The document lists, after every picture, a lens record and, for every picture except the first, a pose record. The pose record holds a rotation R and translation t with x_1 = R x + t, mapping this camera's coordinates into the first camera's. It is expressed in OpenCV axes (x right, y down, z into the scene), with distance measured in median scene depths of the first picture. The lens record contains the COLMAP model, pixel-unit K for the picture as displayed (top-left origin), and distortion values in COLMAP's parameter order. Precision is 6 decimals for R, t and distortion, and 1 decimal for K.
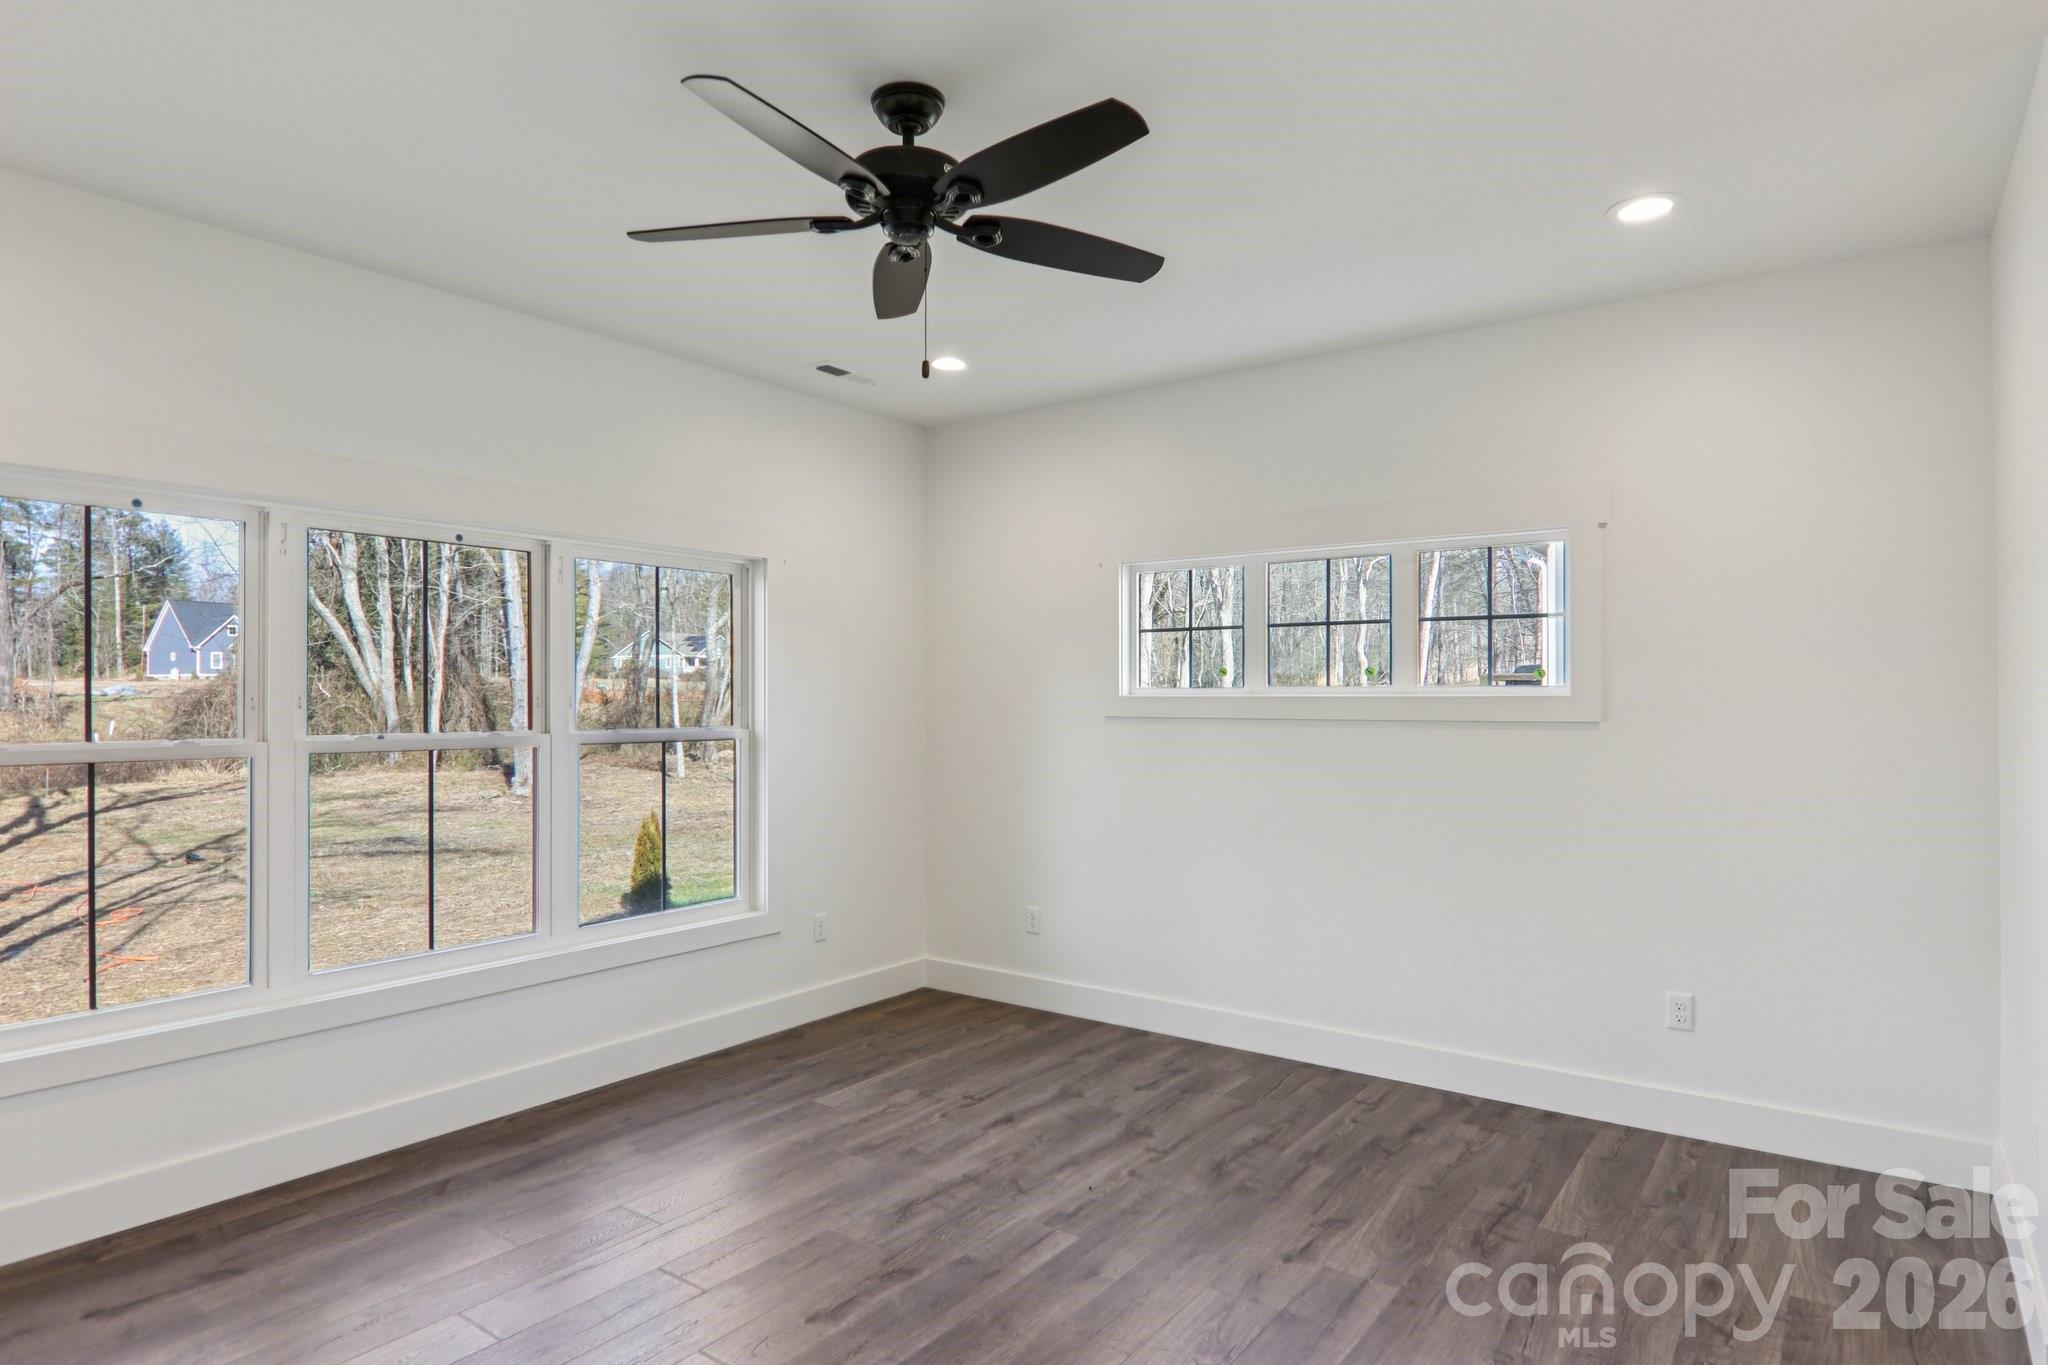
lens RADIAL K [[1145.2, 0, 1016.7], [0, 1145.2, 691.5], [0, 0, 1]] dist [0.008917, -0.025013]
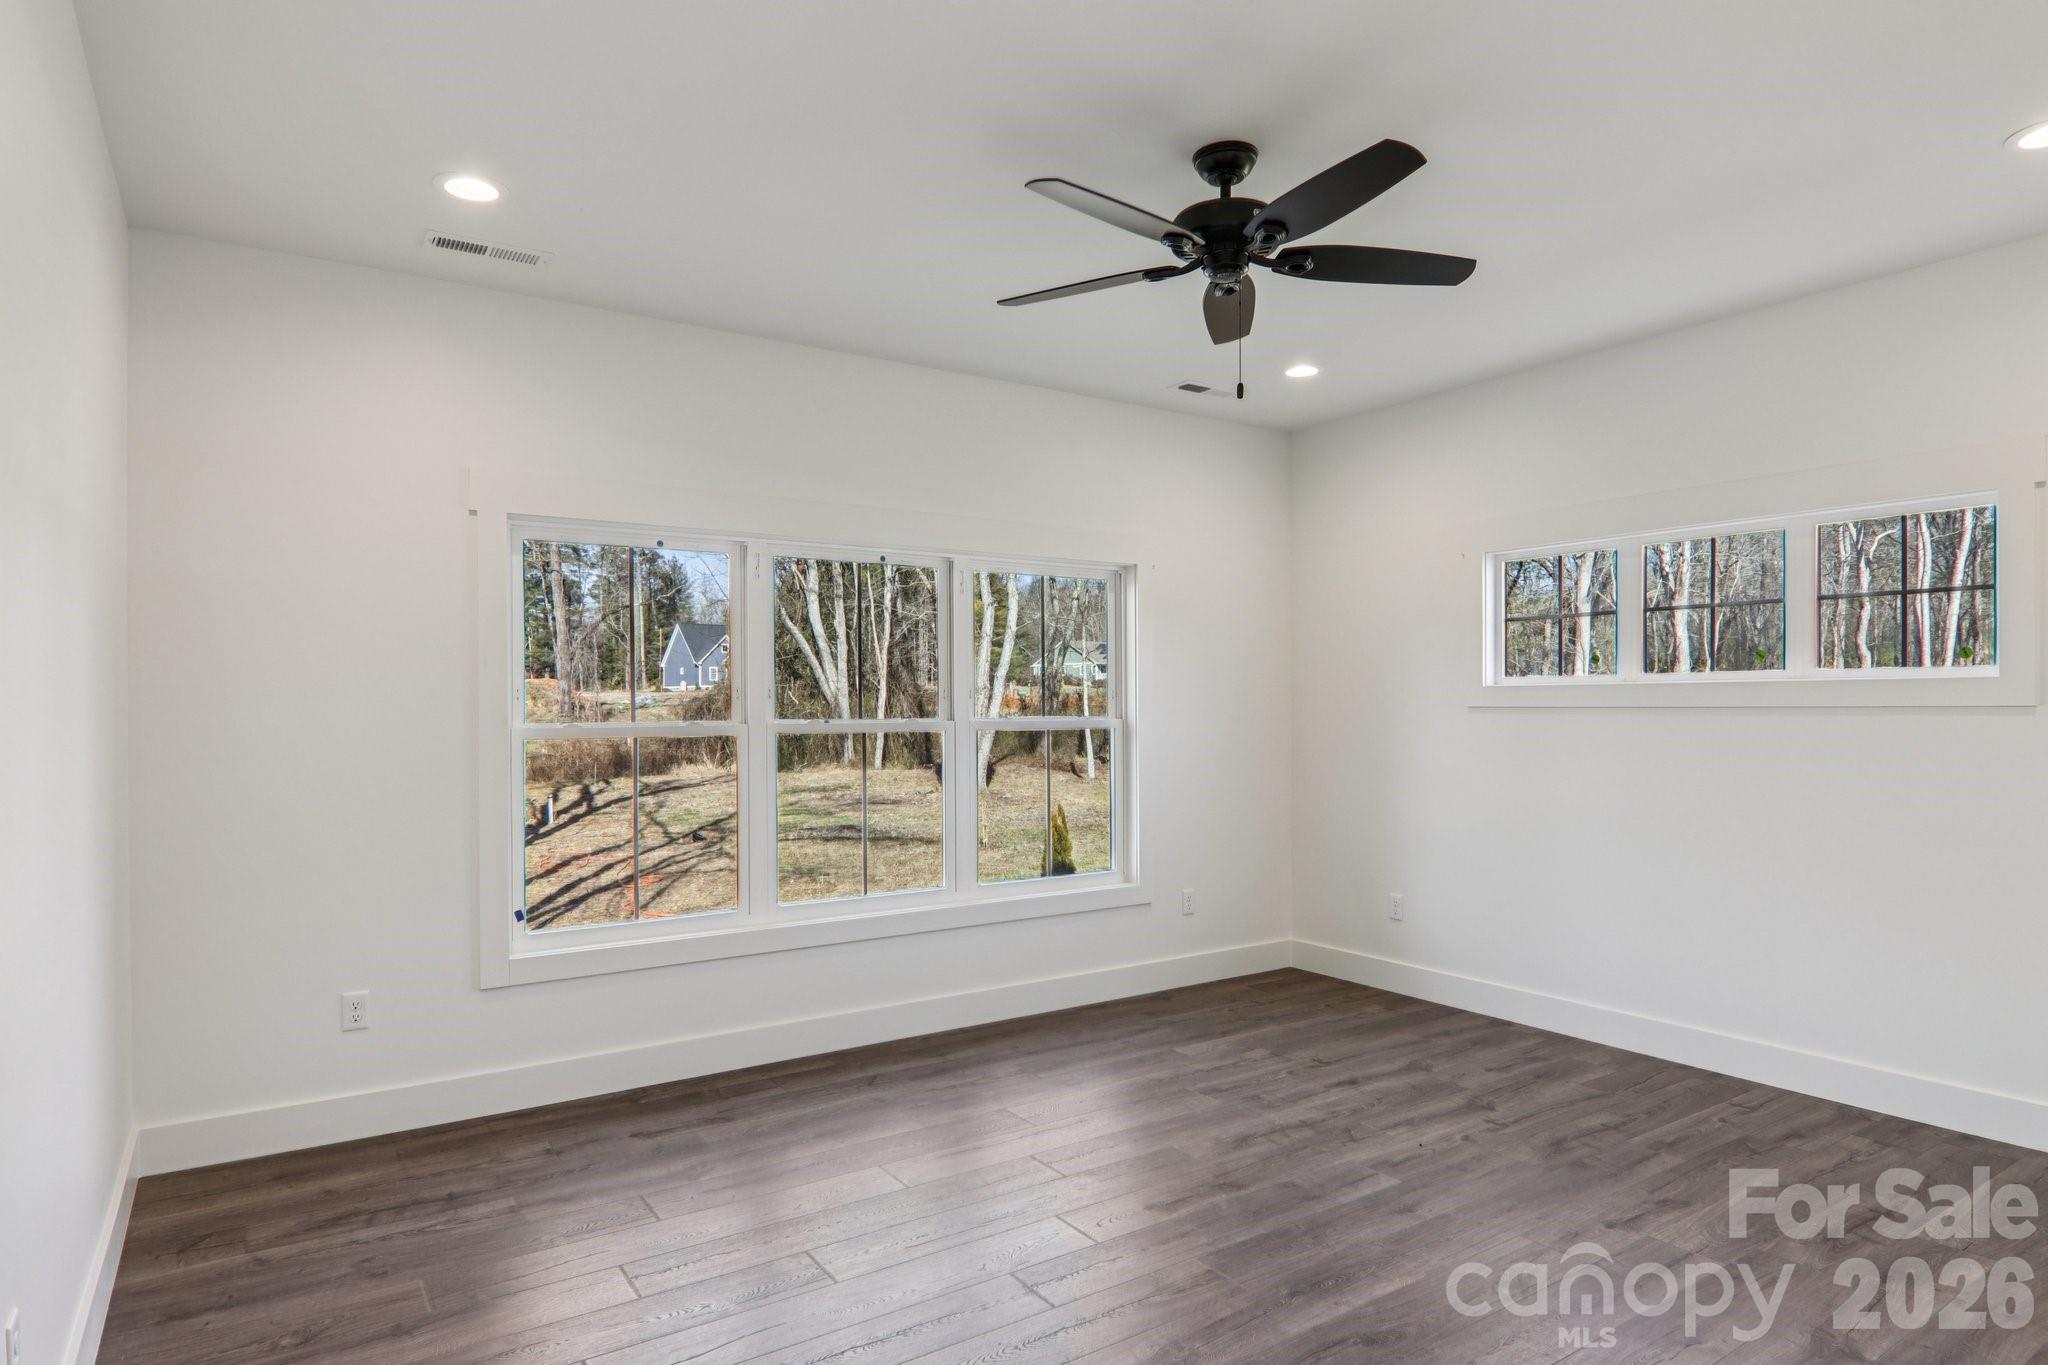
lens RADIAL K [[1141.9, 0, 1015.2], [0, 1141.9, 701.9], [0, 0, 1]] dist [0.003353, -0.020972]
pose [[0.938552, -0.003919, -0.345116, 0.066451], [0.005518, 0.999978, 0.003651, 0.016113], [0.345094, -0.005331, 0.938553, -0.097602]]
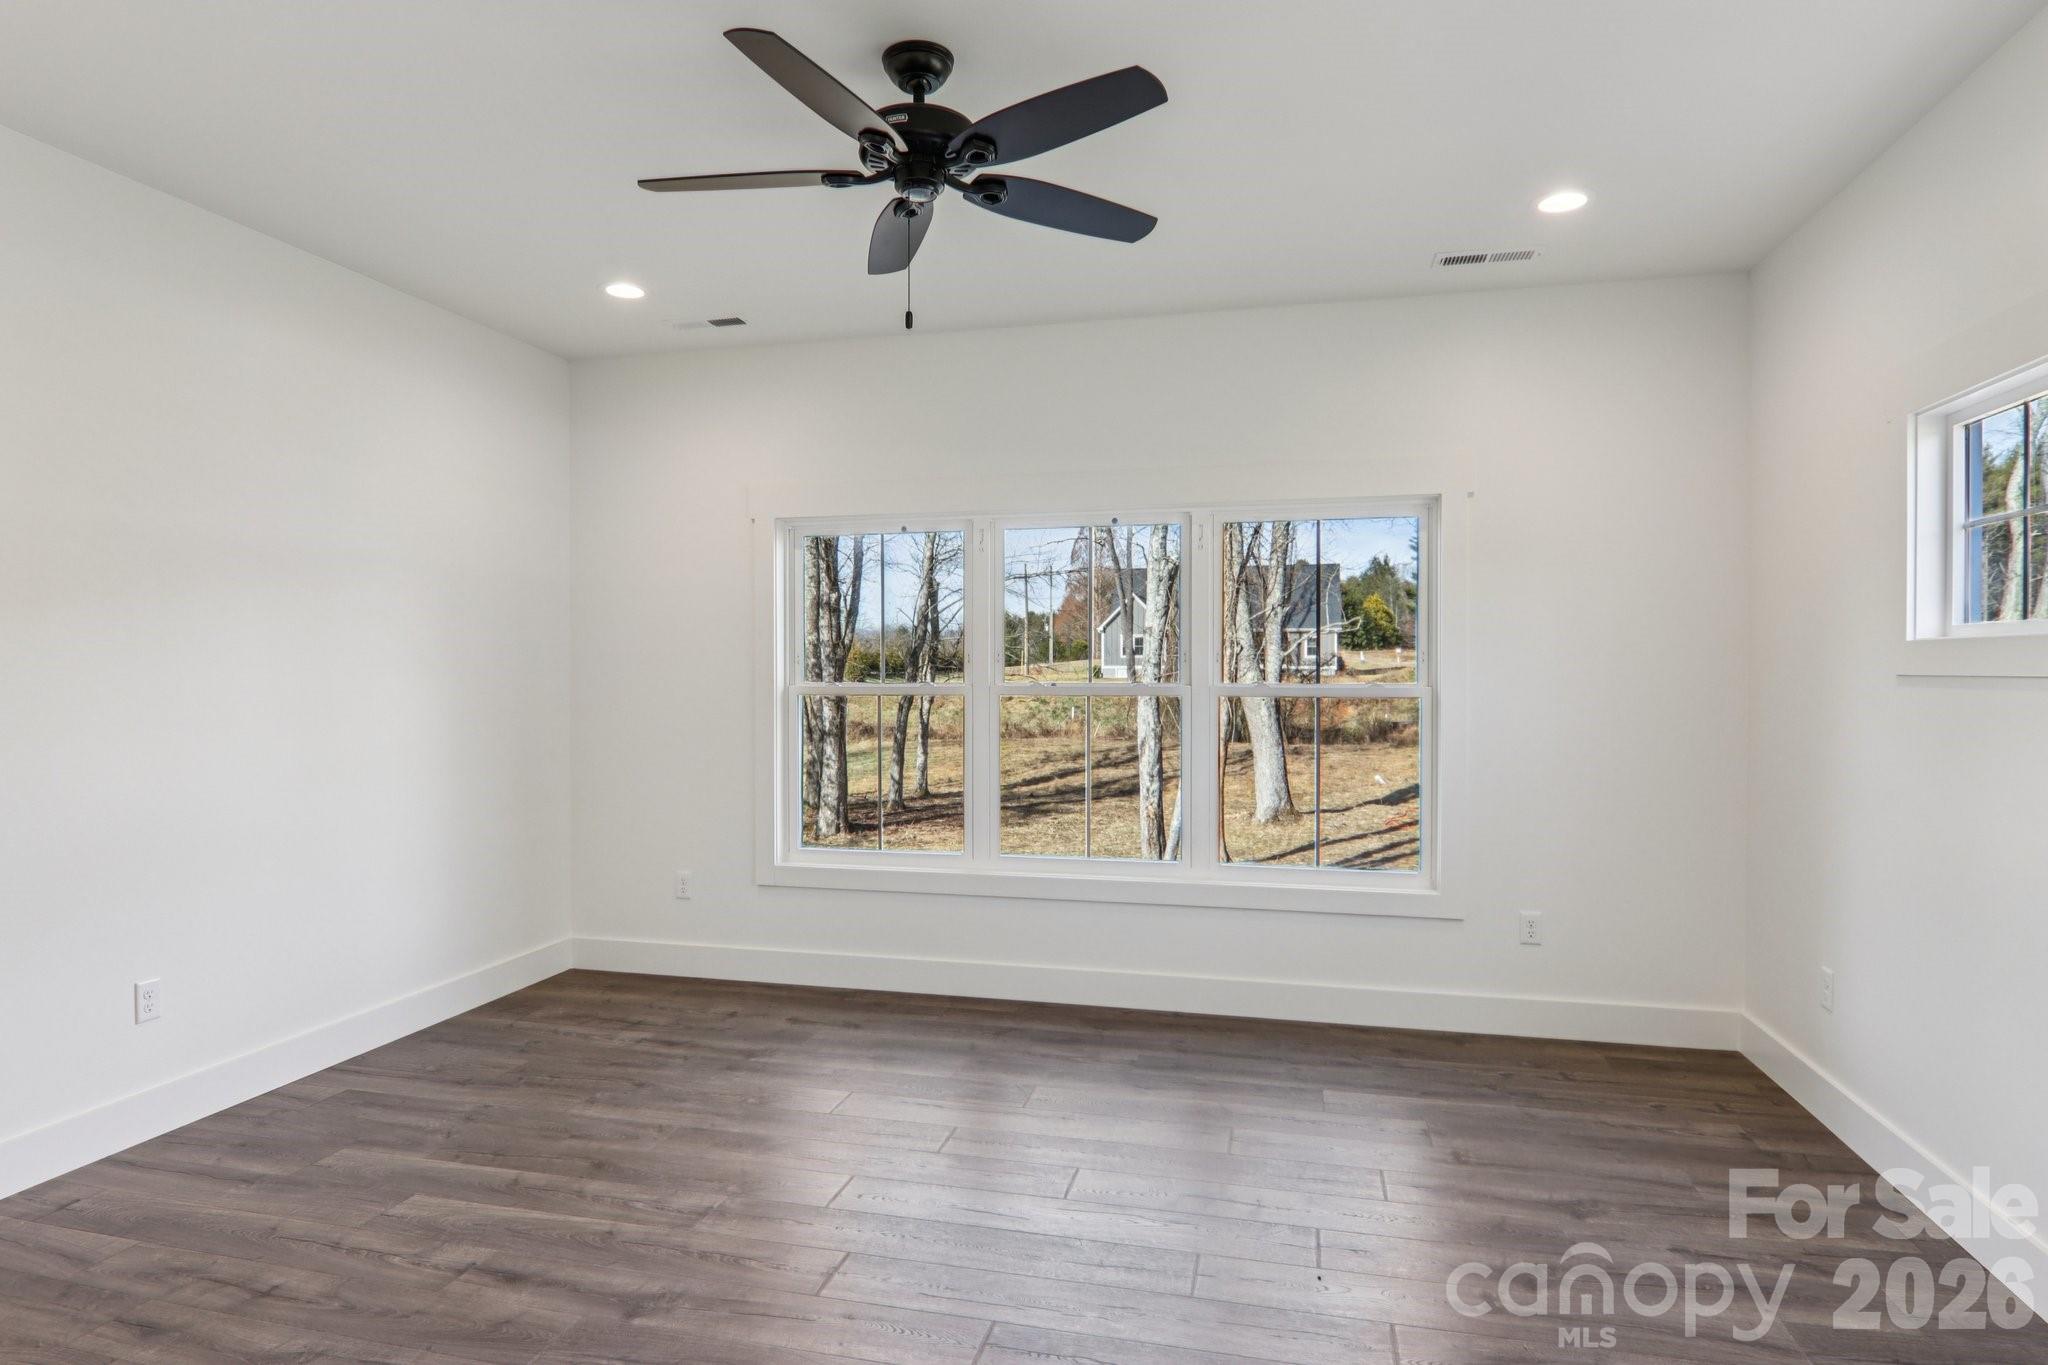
lens RADIAL K [[1107.9, 0, 964.9], [0, 1107.9, 680.5], [0, 0, 1]] dist [0.002871, -0.017836]
pose [[0.380416, 0.009883, -0.924763, 0.560142], [0.005599, 0.999900, 0.012990, 0.019515], [0.924798, -0.010119, 0.380323, 0.432295]]
